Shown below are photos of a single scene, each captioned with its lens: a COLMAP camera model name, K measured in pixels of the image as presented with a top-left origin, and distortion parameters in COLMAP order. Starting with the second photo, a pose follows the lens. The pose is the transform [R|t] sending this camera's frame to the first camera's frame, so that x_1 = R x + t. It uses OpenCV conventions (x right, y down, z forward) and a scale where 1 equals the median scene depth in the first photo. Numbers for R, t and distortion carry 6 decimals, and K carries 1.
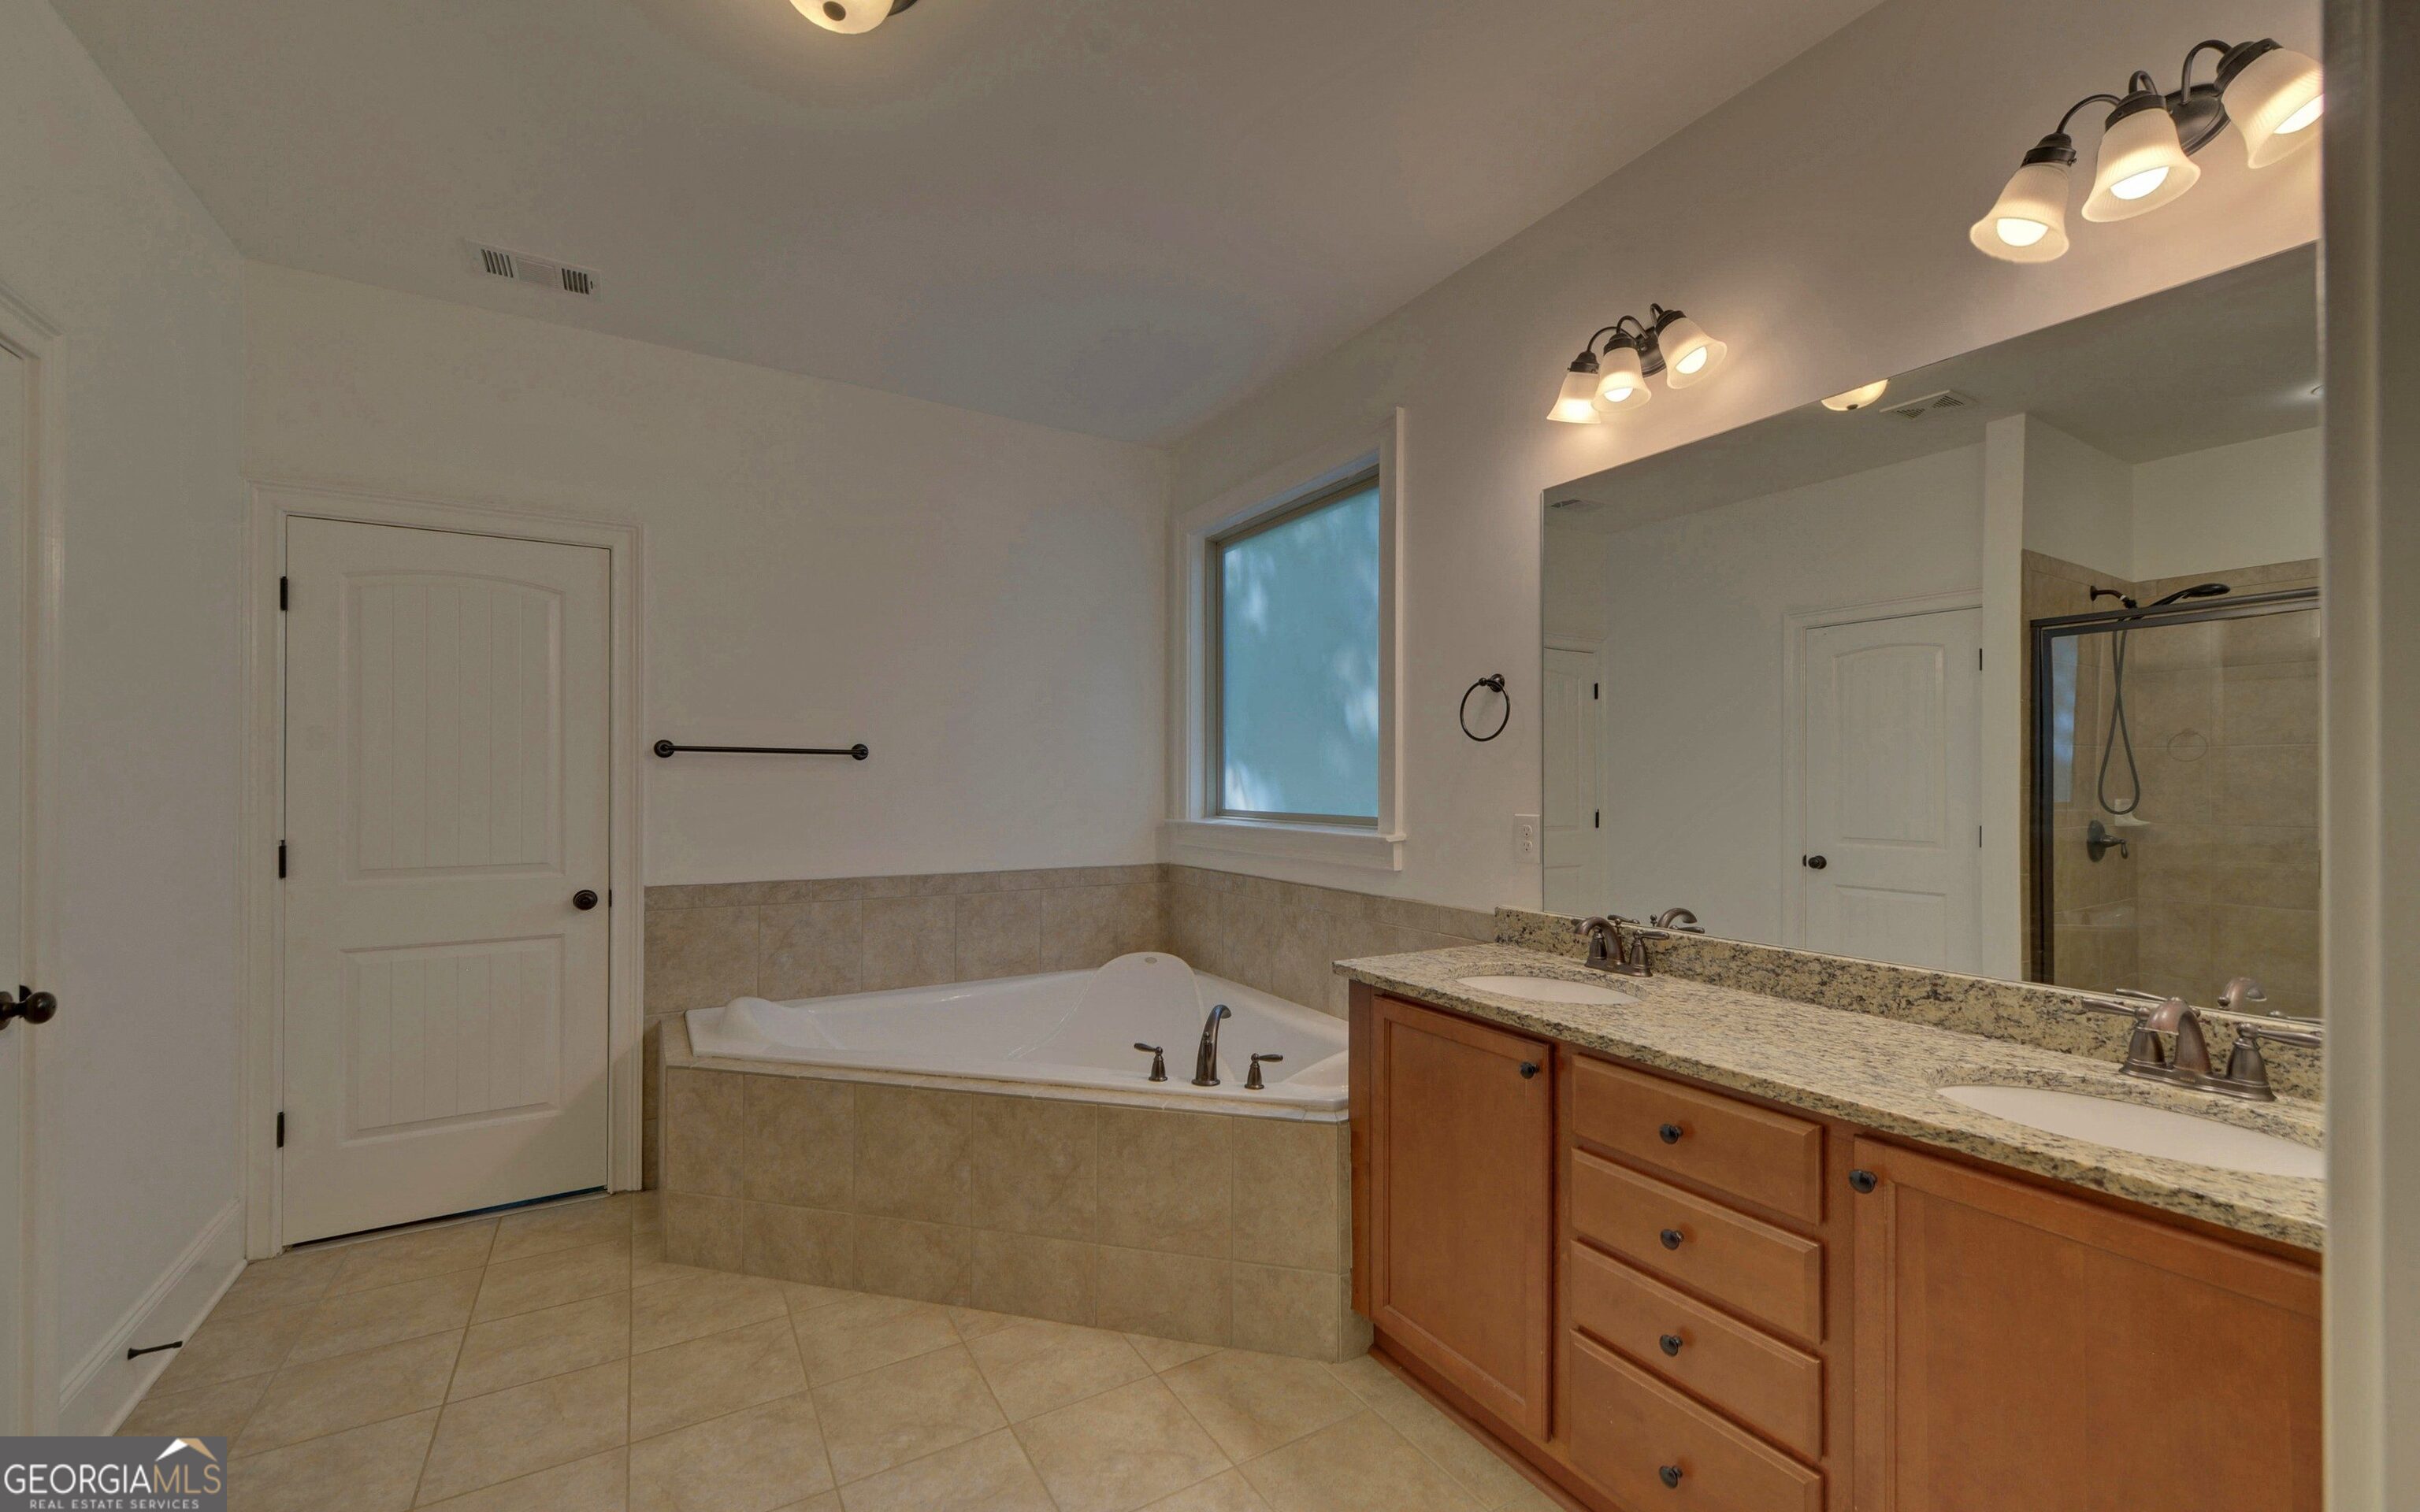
lens RADIAL K [[976.3, 0, 1209.3], [0, 976.3, 739.6], [0, 0, 1]] dist [-0.015623, -0.000318]
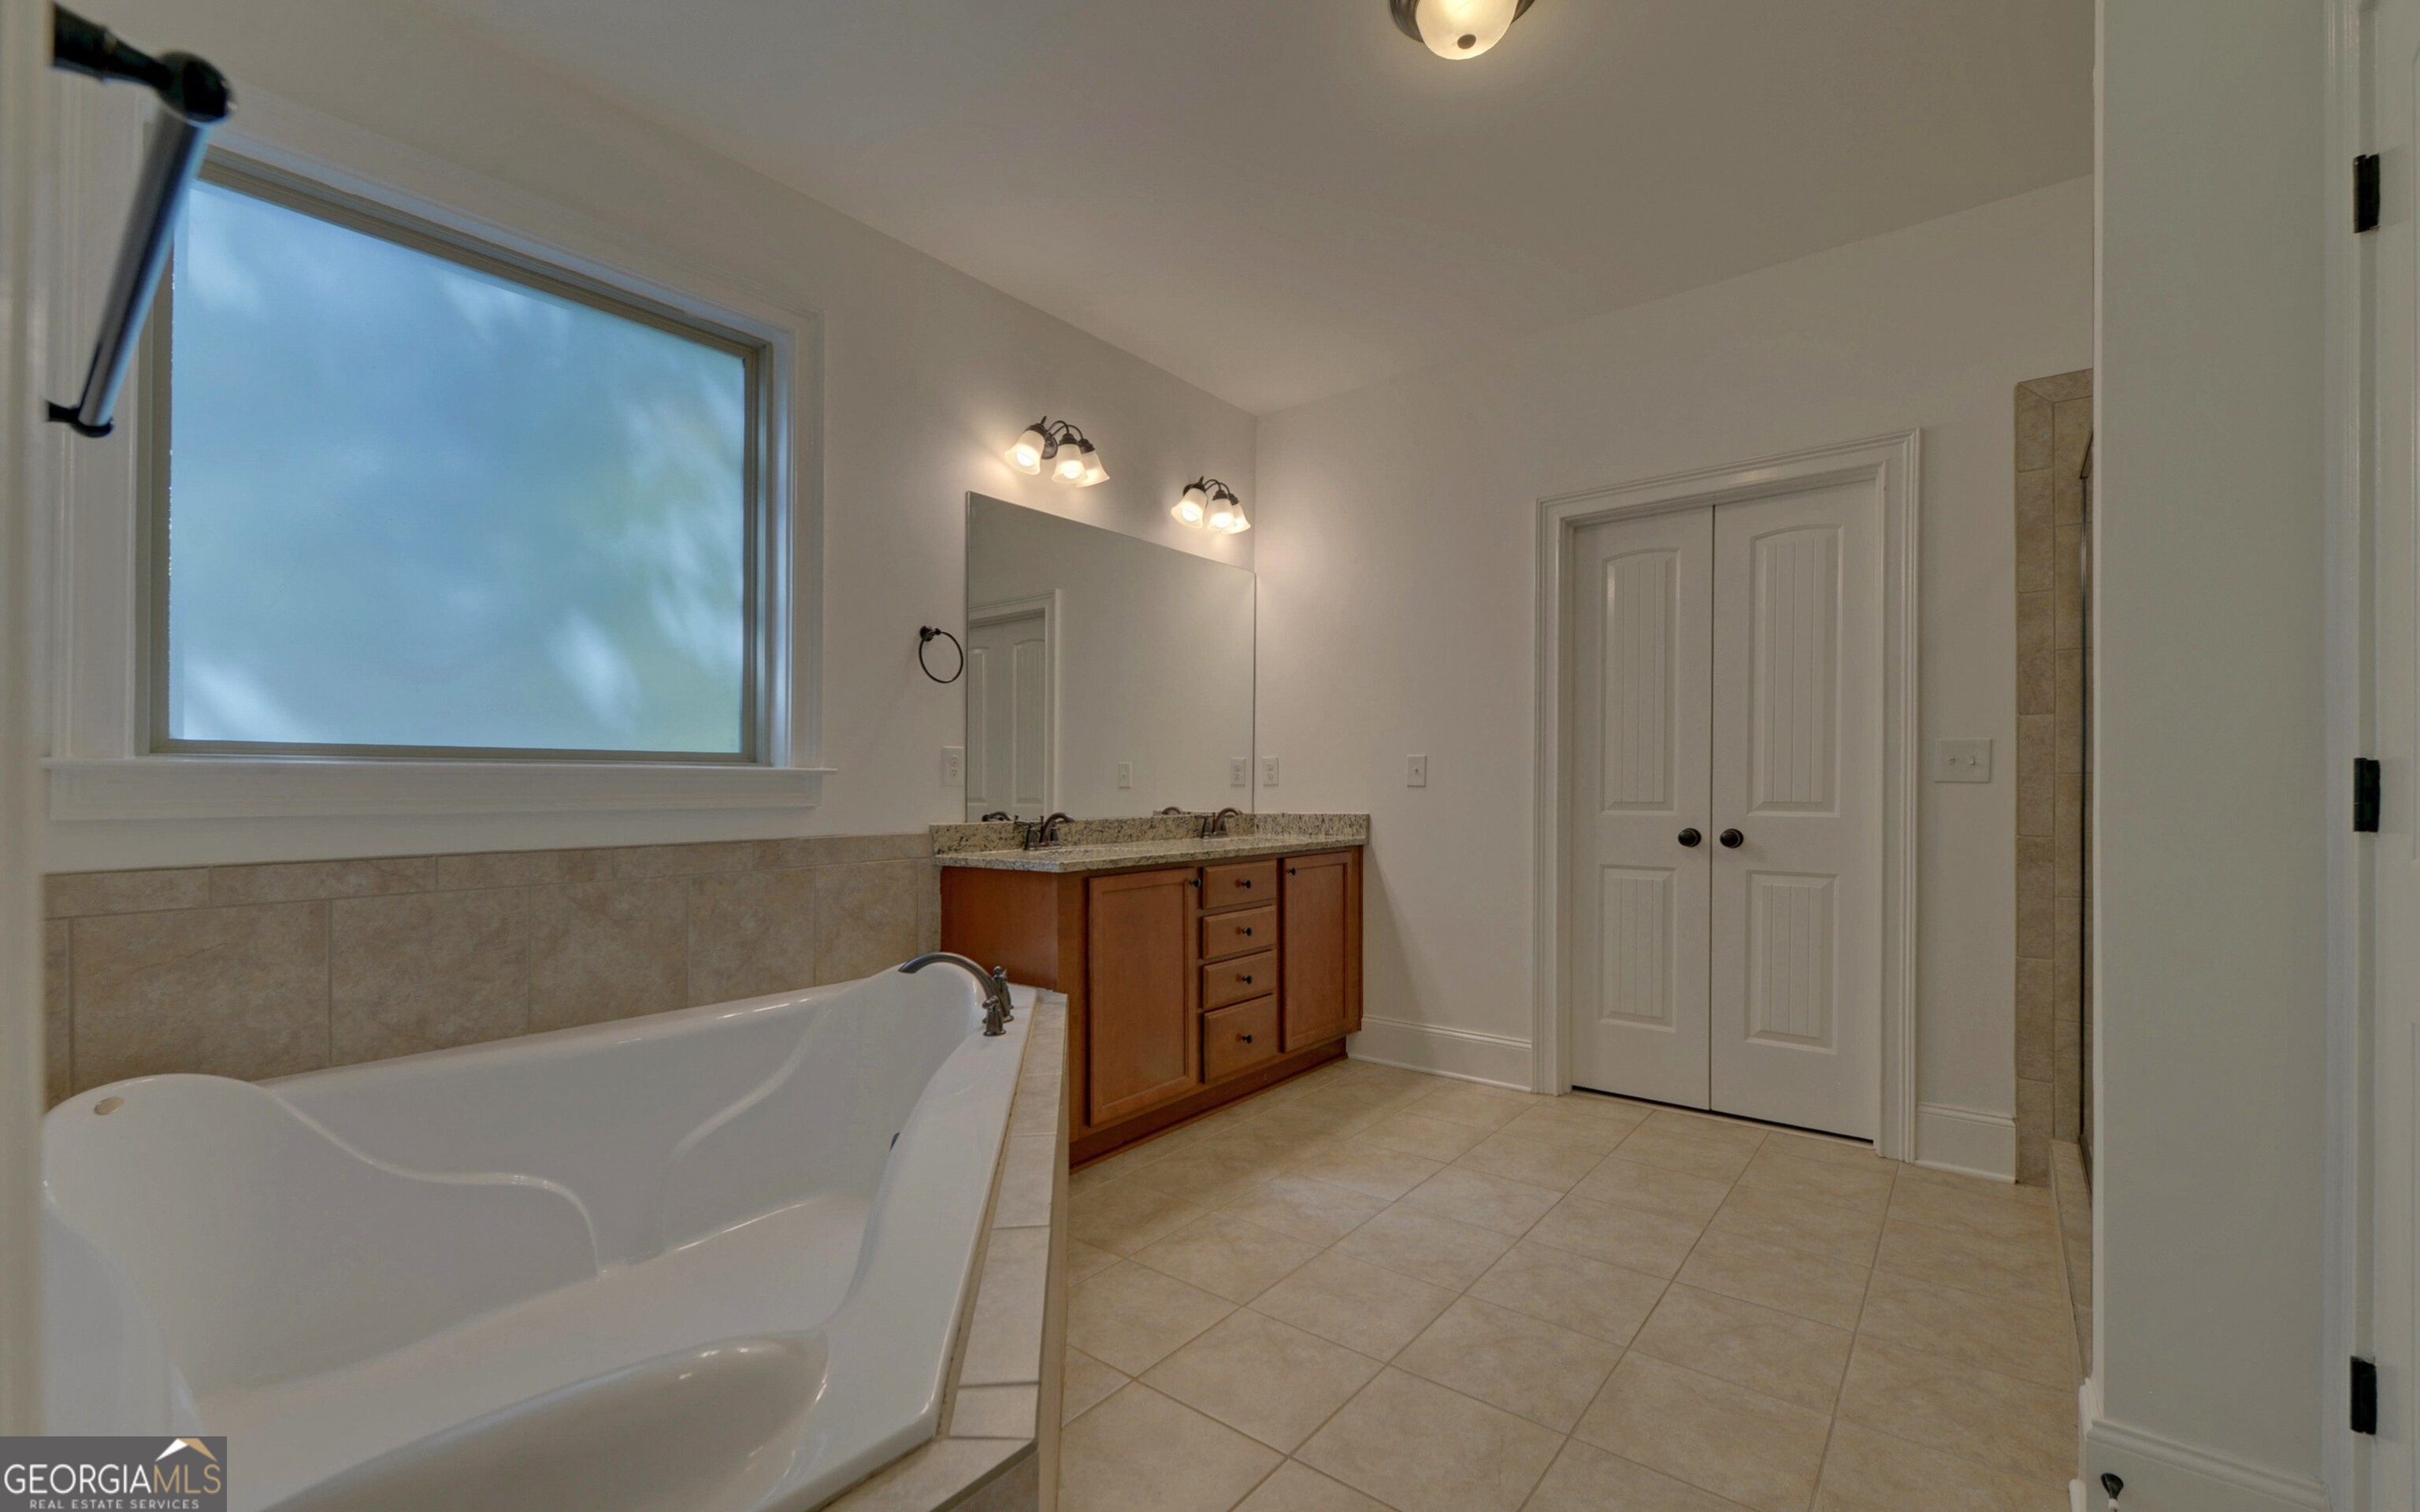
lens RADIAL K [[976.3, 0, 1209.3], [0, 976.3, 739.6], [0, 0, 1]] dist [-0.015623, -0.000318]
pose [[-0.366730, 0.034335, 0.929694, -1.008145], [-0.041518, 0.997719, -0.053225, 0.128843], [-0.929401, -0.058118, -0.364468, 1.231219]]
